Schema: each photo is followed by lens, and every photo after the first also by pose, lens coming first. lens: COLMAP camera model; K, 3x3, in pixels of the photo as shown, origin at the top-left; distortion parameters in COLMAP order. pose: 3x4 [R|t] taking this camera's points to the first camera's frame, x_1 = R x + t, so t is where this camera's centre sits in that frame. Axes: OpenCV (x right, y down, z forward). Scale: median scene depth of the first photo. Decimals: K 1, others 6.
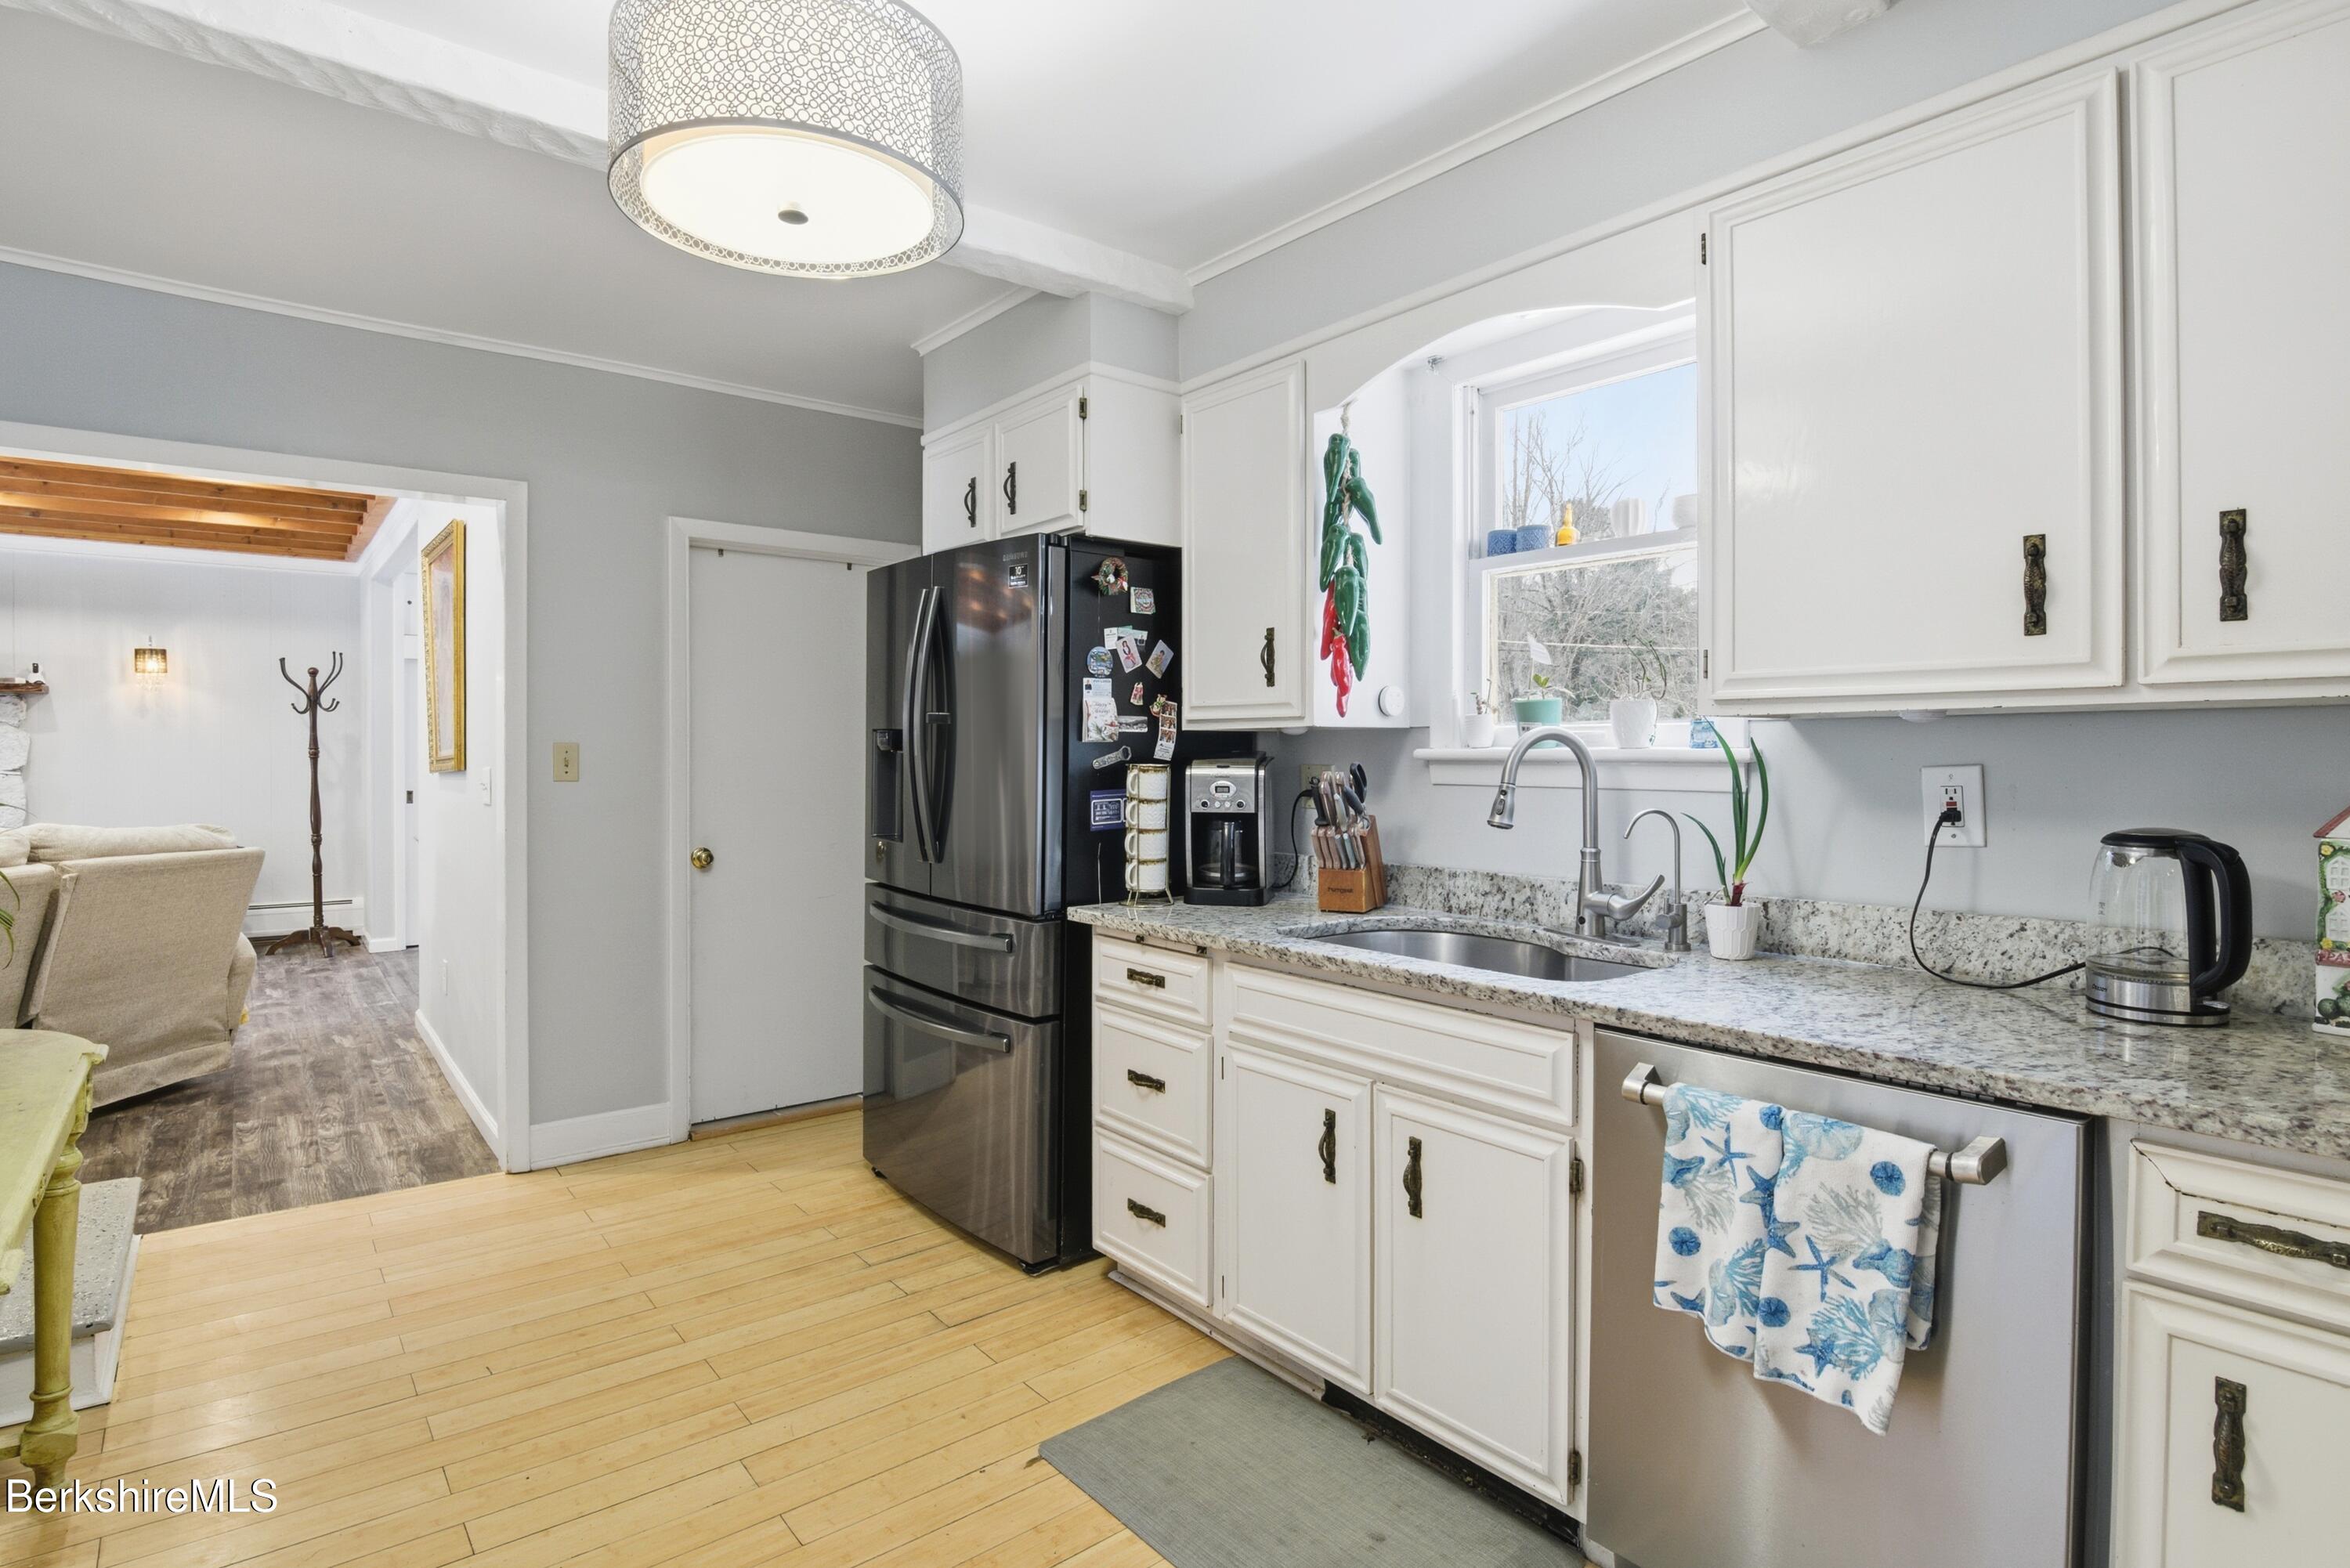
lens RADIAL K [[1167.6, 0, 1178.7], [0, 1167.6, 776.9], [0, 0, 1]] dist [0.000663, -0.011985]
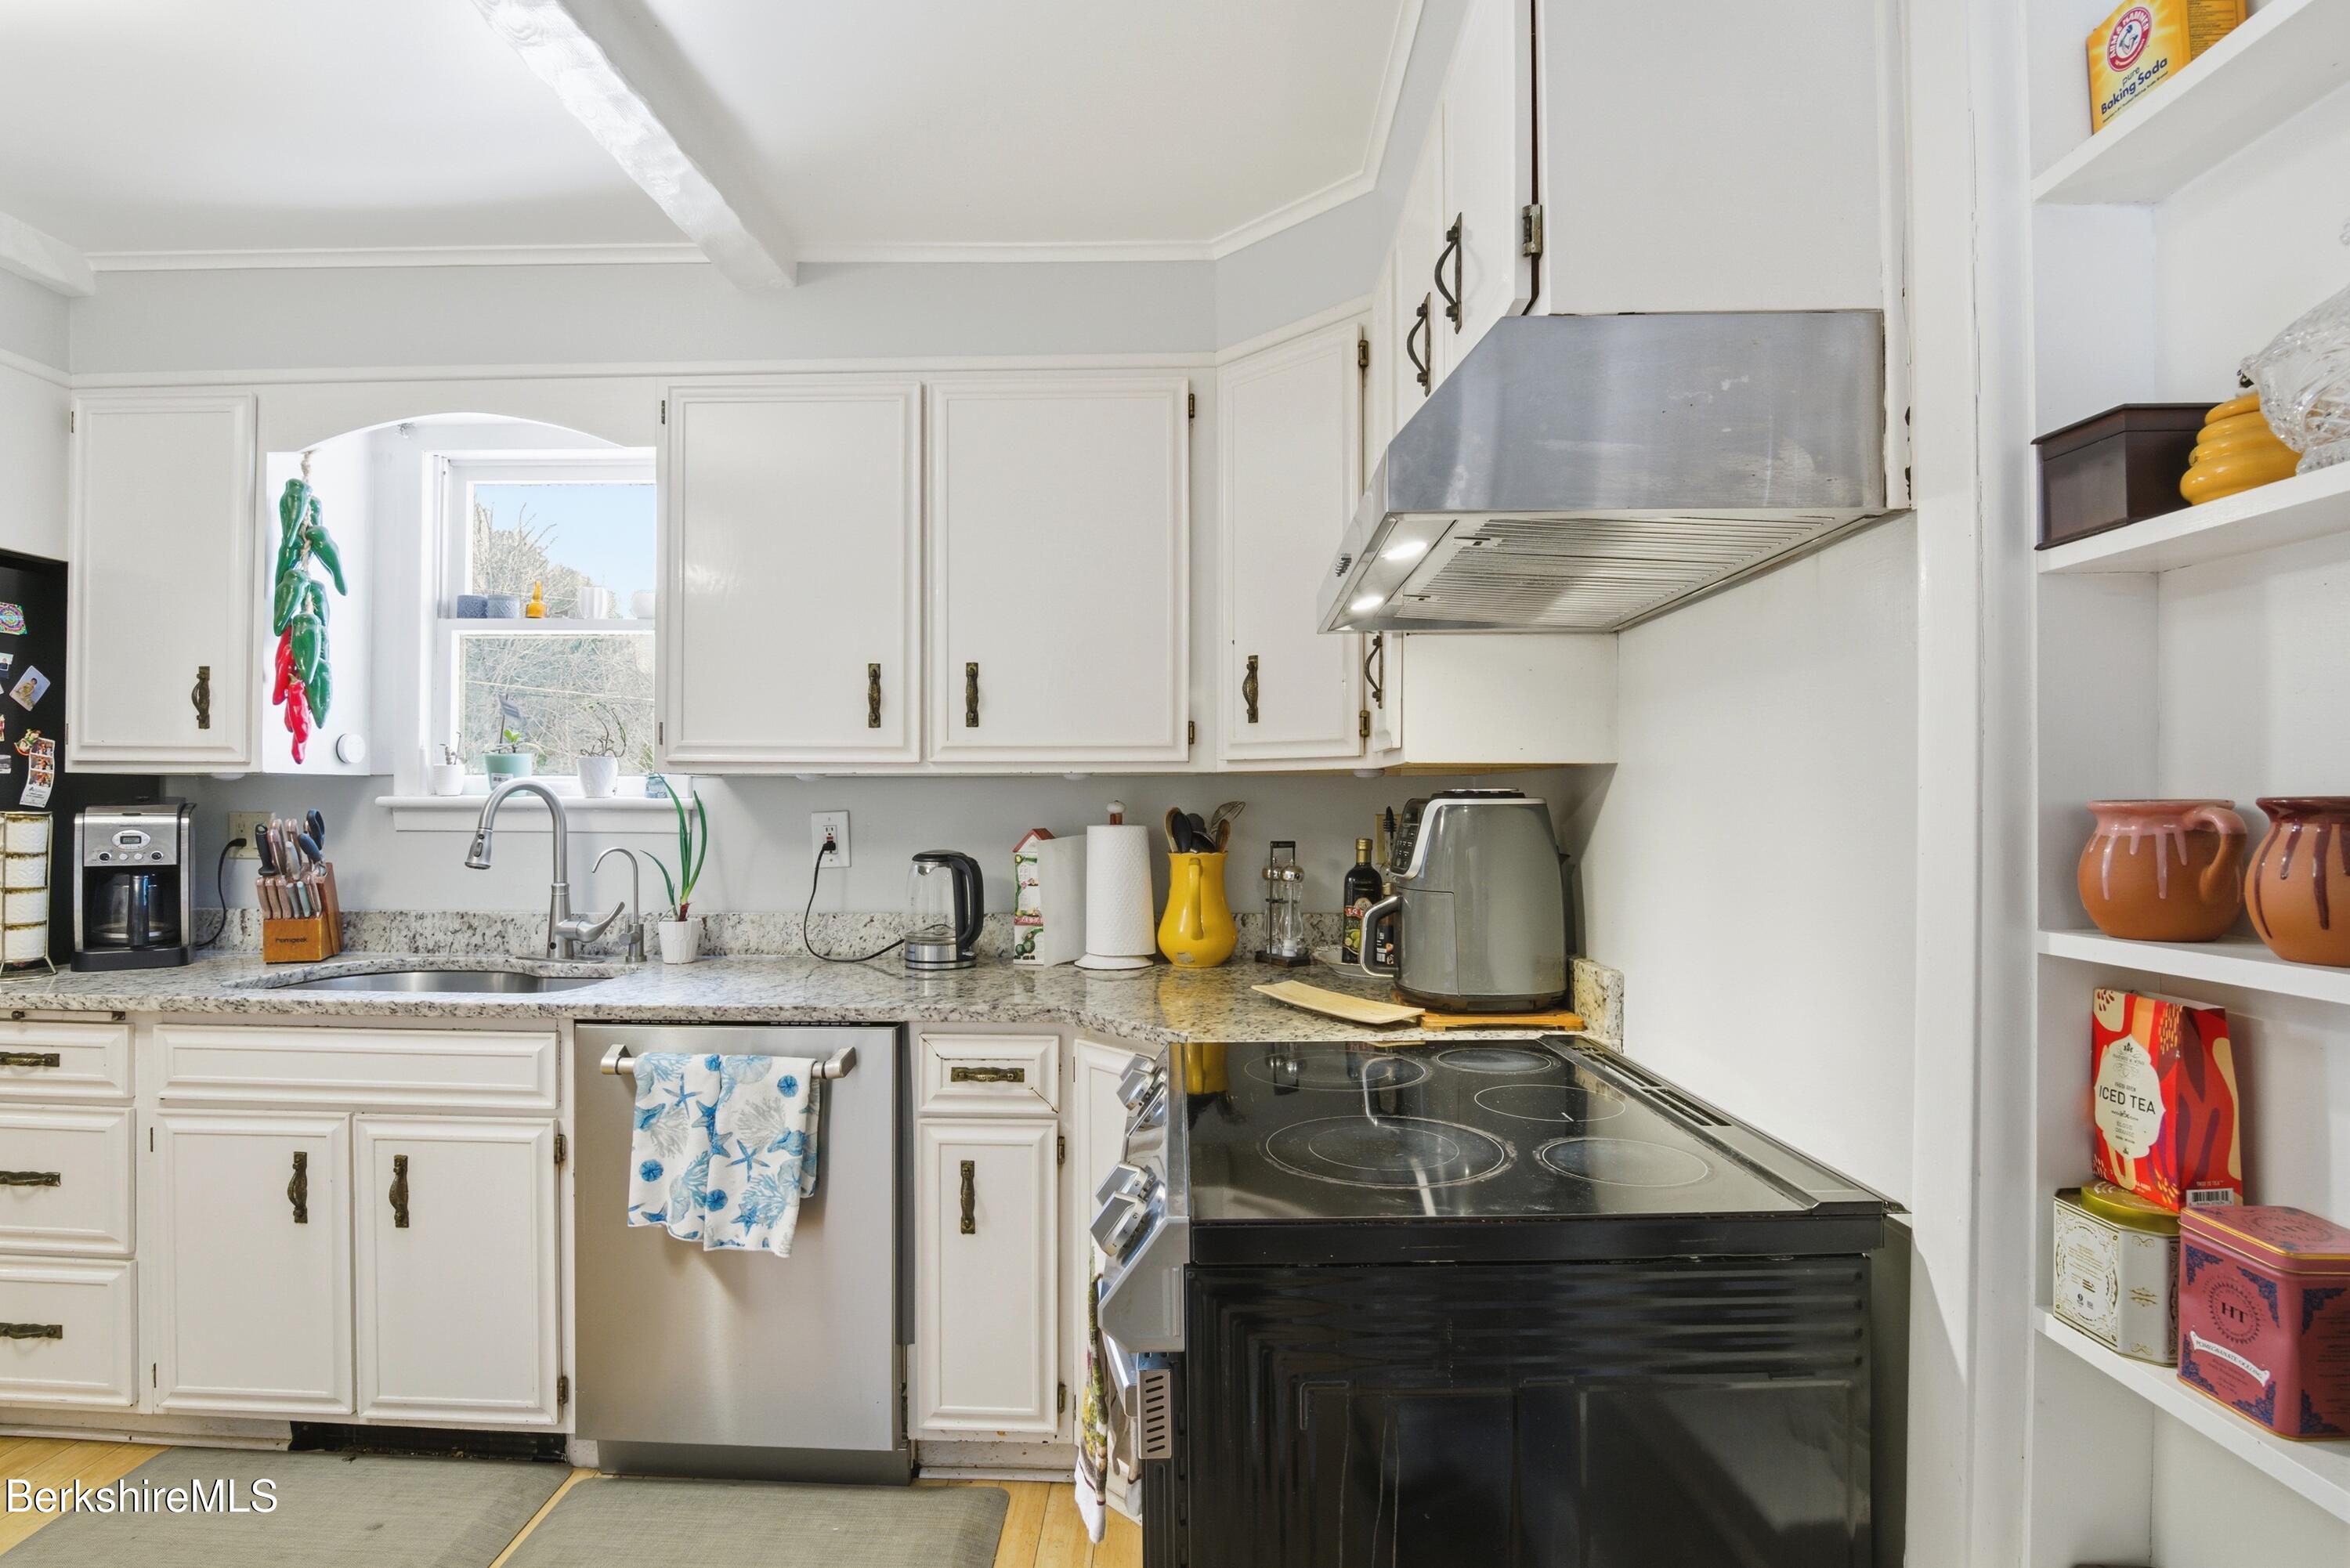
lens RADIAL K [[1078.3, 0, 1175.0], [0, 1078.3, 784.0], [0, 0, 1]] dist [-0.041917, 0.000342]
pose [[0.632982, 0.015812, 0.774005, -0.087444], [0.011432, 0.999491, -0.029767, 0.000909], [-0.774082, 0.027690, 0.632479, -0.158652]]
